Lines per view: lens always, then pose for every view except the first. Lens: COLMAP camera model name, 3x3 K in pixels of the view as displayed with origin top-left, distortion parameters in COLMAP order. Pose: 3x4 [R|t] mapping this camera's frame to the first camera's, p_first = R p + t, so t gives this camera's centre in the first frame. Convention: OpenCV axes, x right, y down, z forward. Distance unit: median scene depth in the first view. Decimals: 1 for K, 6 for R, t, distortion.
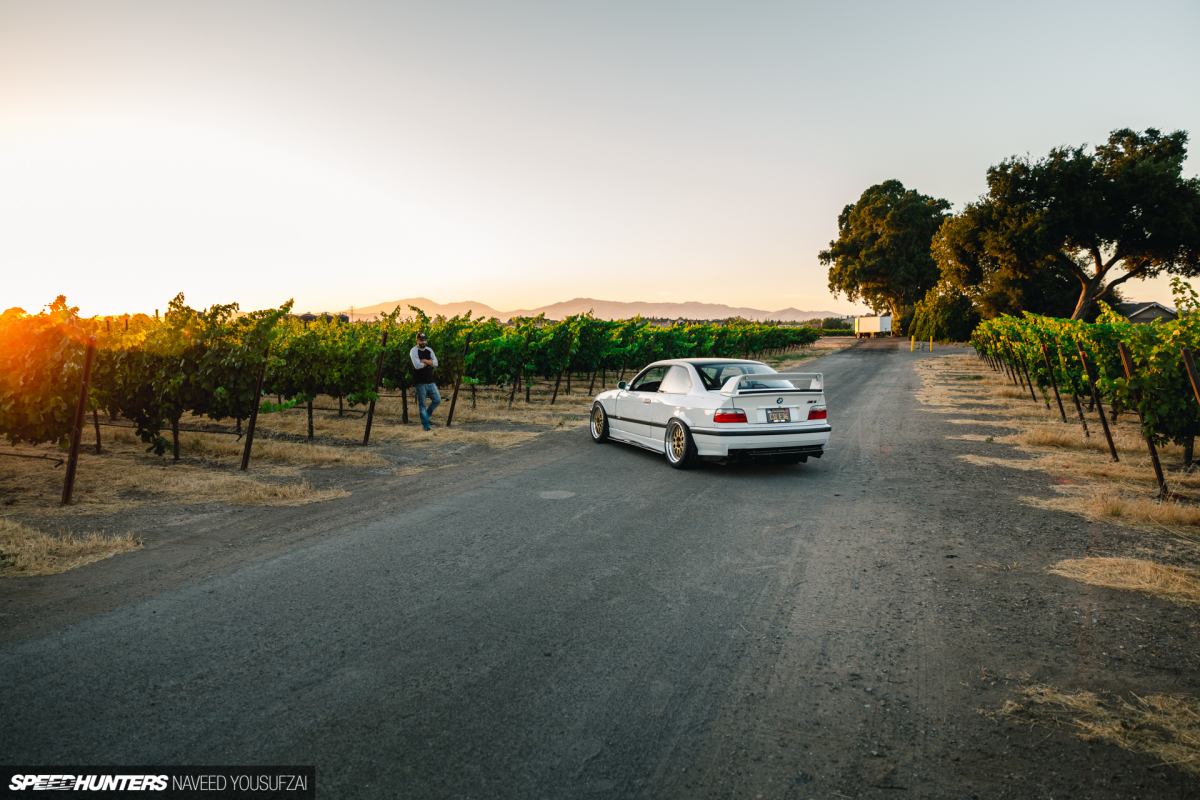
lens RADIAL K [[835.8, 0, 602.6], [0, 835.8, 405.9], [0, 0, 1]] dist [0.009602, -0.000736]
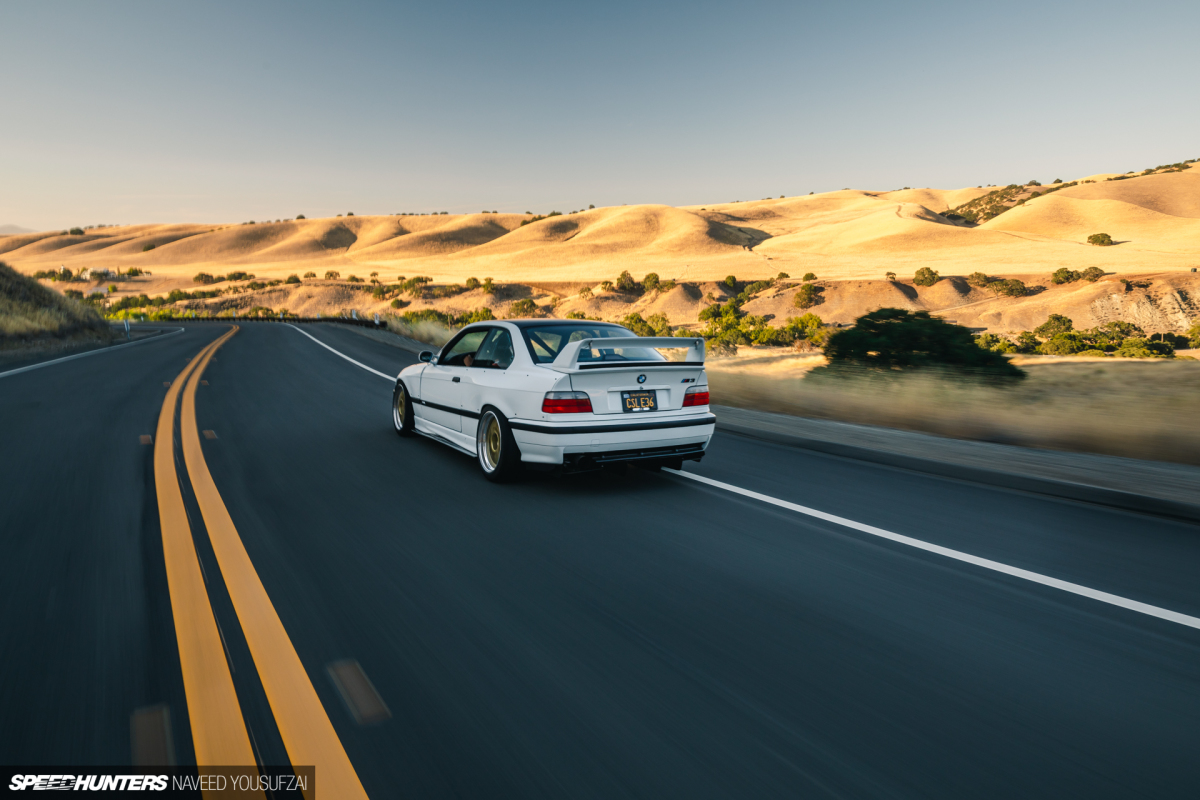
lens RADIAL K [[822.5, 0, 600.5], [0, 822.5, 400.7], [0, 0, 1]] dist [-0.013226, -0.000859]
pose [[0.990768, -0.007489, 0.135362, 0.078399], [0.004000, 0.999653, 0.026028, -0.005243], [-0.135510, -0.025246, 0.990454, 0.306921]]
